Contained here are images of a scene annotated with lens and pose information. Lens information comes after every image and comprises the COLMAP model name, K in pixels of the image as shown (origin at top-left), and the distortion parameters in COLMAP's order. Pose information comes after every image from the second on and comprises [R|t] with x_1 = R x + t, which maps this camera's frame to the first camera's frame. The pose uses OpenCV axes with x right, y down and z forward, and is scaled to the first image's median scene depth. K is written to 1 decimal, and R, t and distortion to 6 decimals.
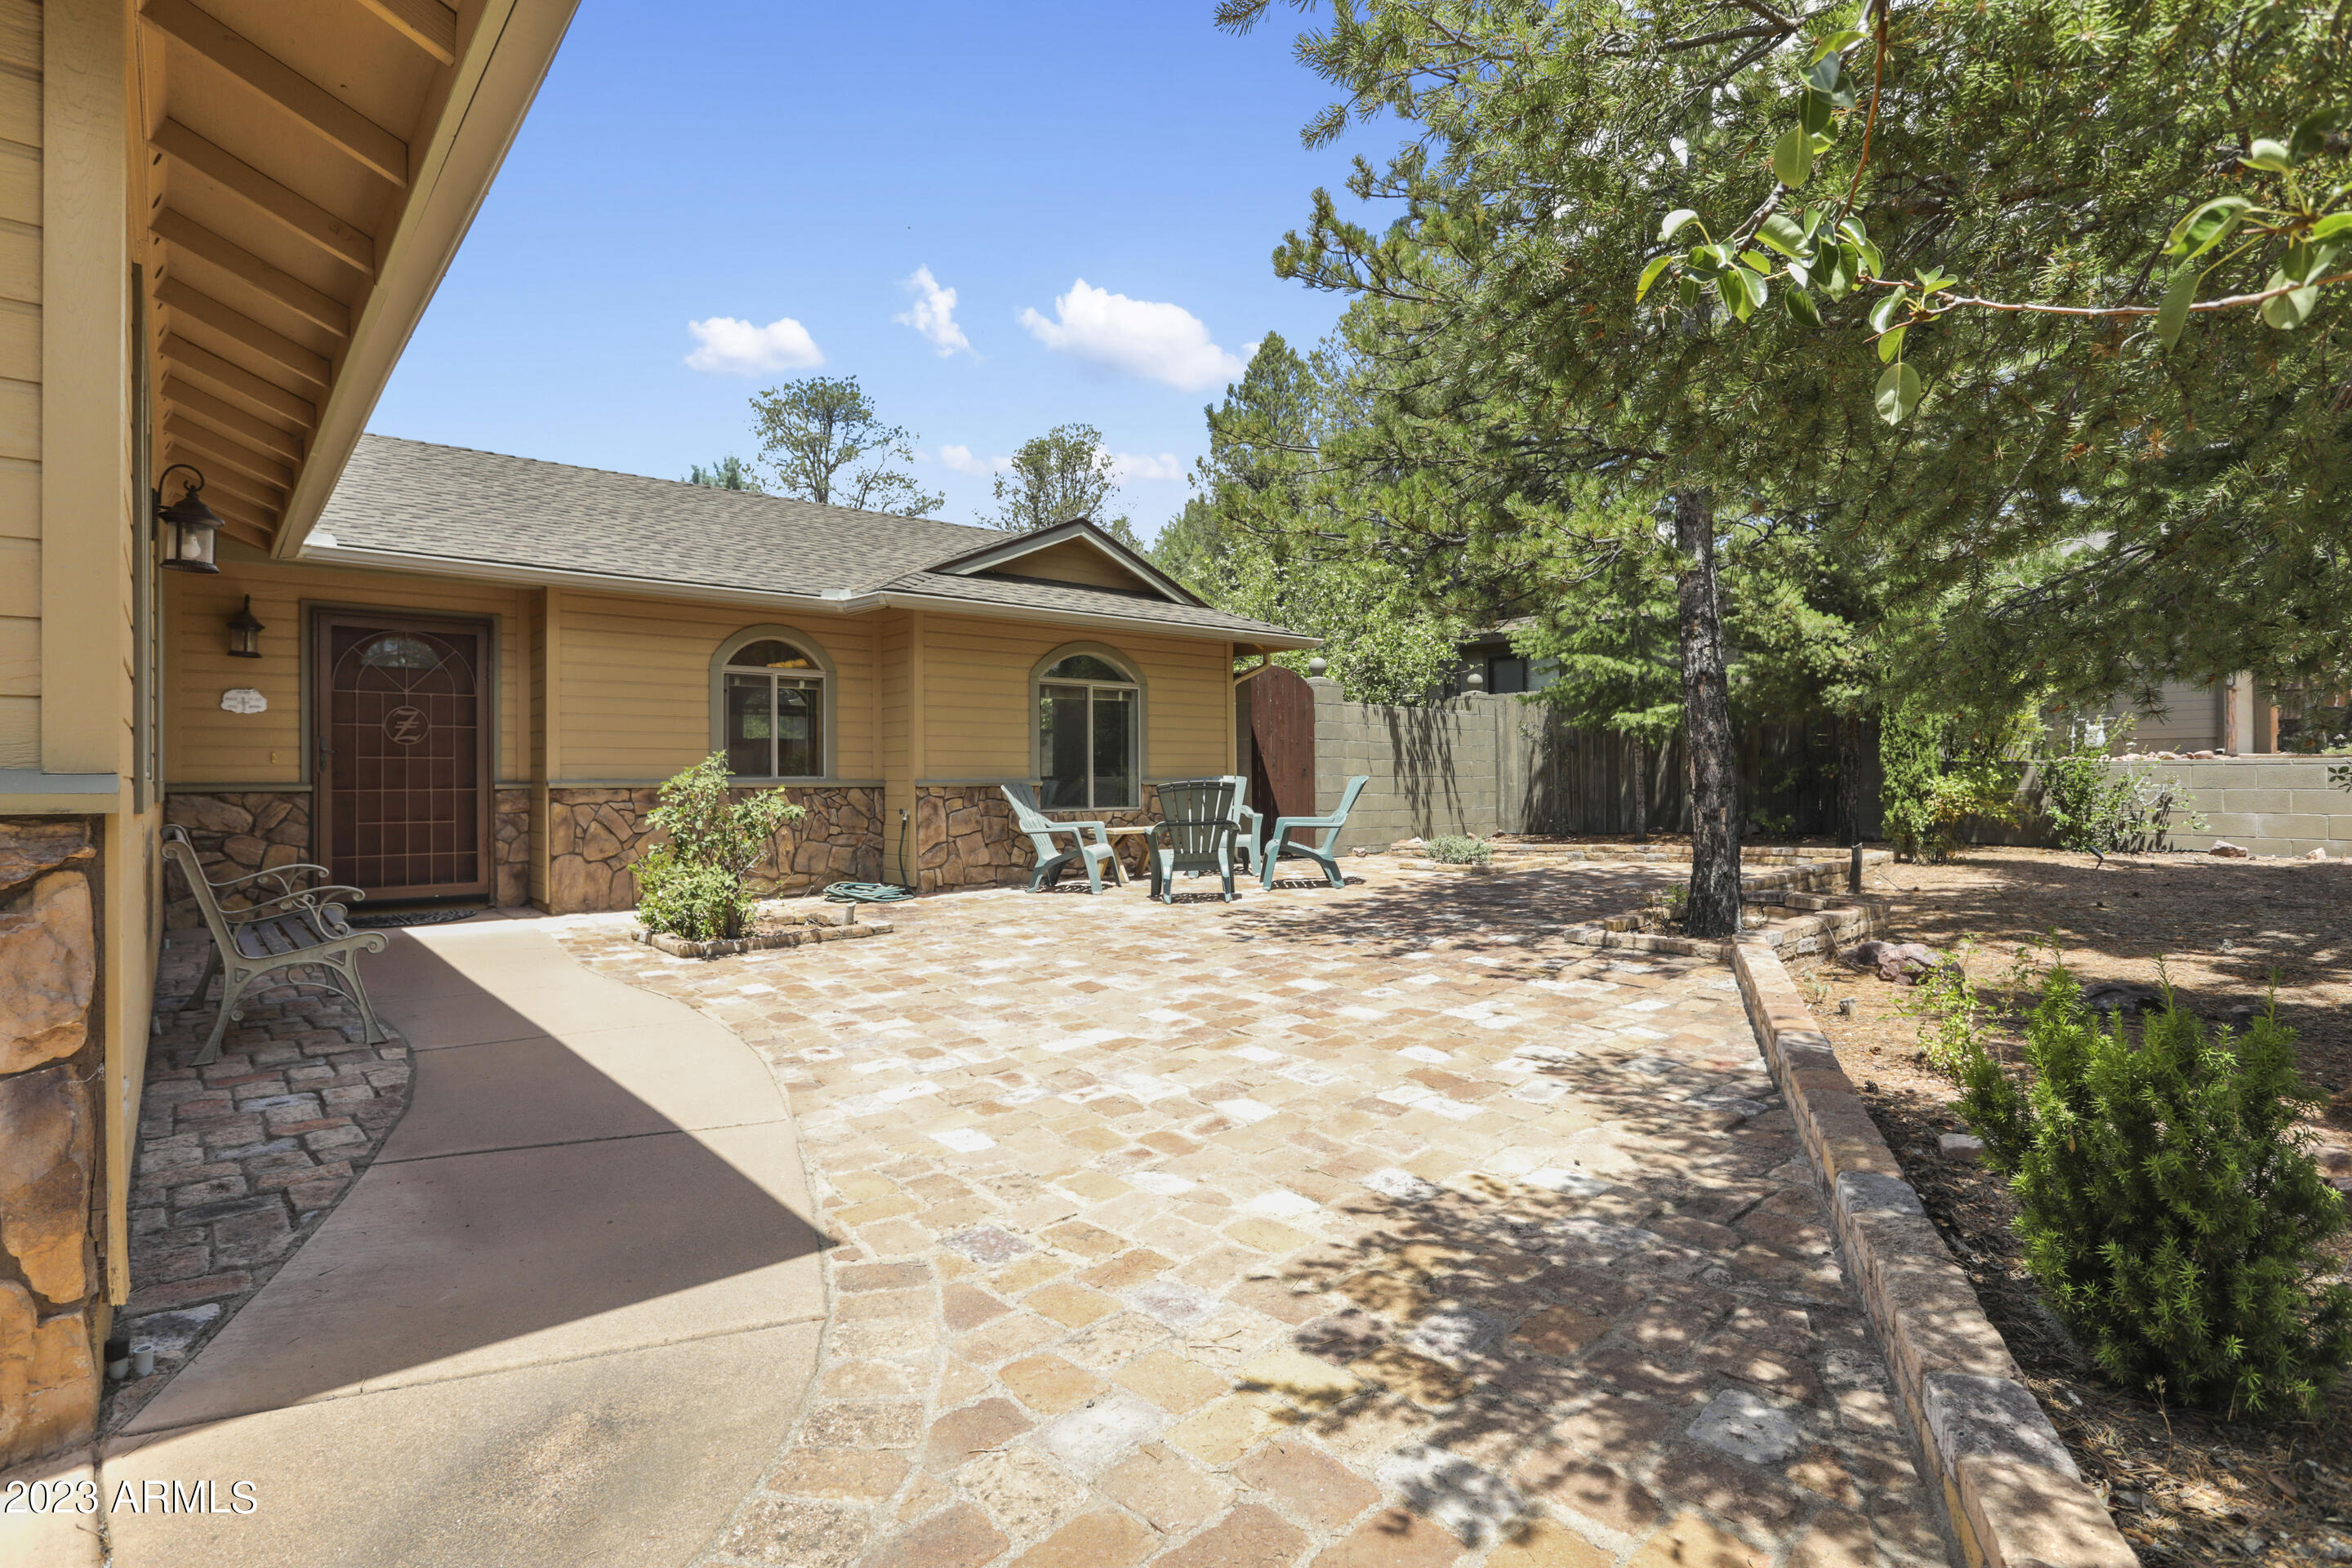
lens RADIAL K [[1181.0, 0, 1171.2], [0, 1181.0, 764.2], [0, 0, 1]] dist [-0.039799, 0.026242]
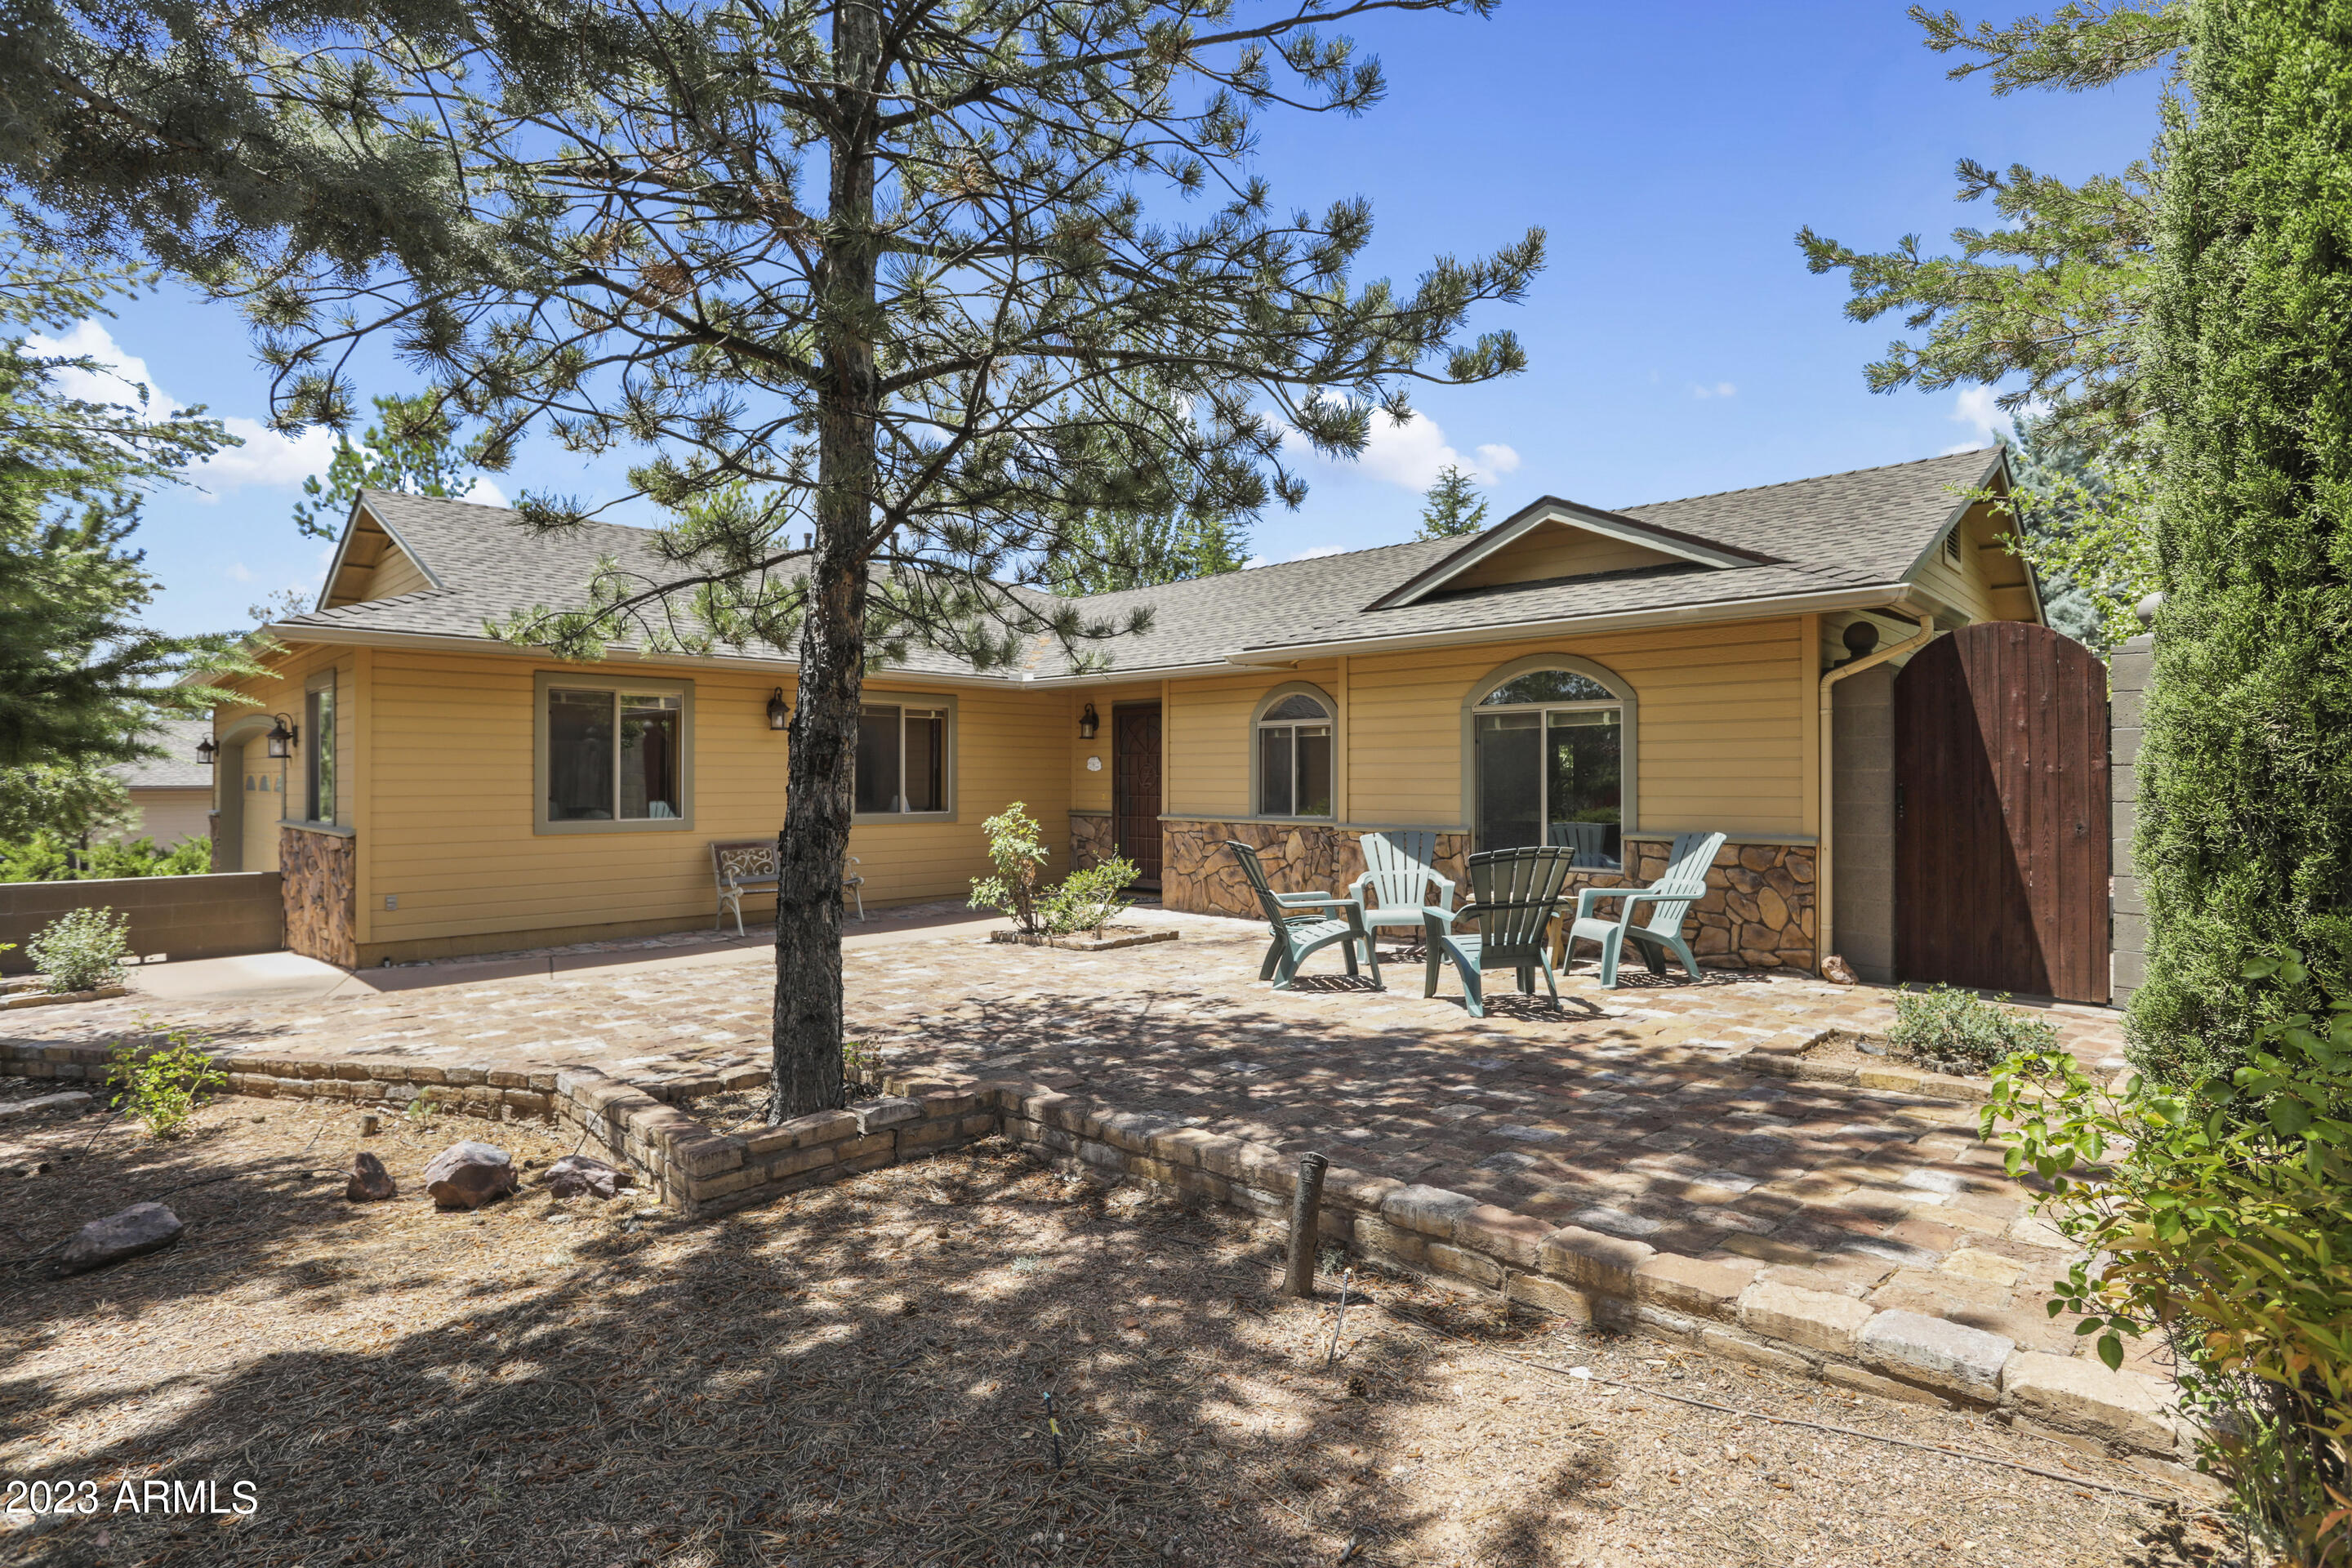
lens RADIAL K [[1181.0, 0, 1171.2], [0, 1181.0, 764.2], [0, 0, 1]] dist [-0.039799, 0.026242]
pose [[0.070108, -0.018164, -0.997374, 0.720926], [-0.002220, 0.999829, -0.018365, -0.015837], [0.997537, 0.003502, 0.070056, 0.728905]]
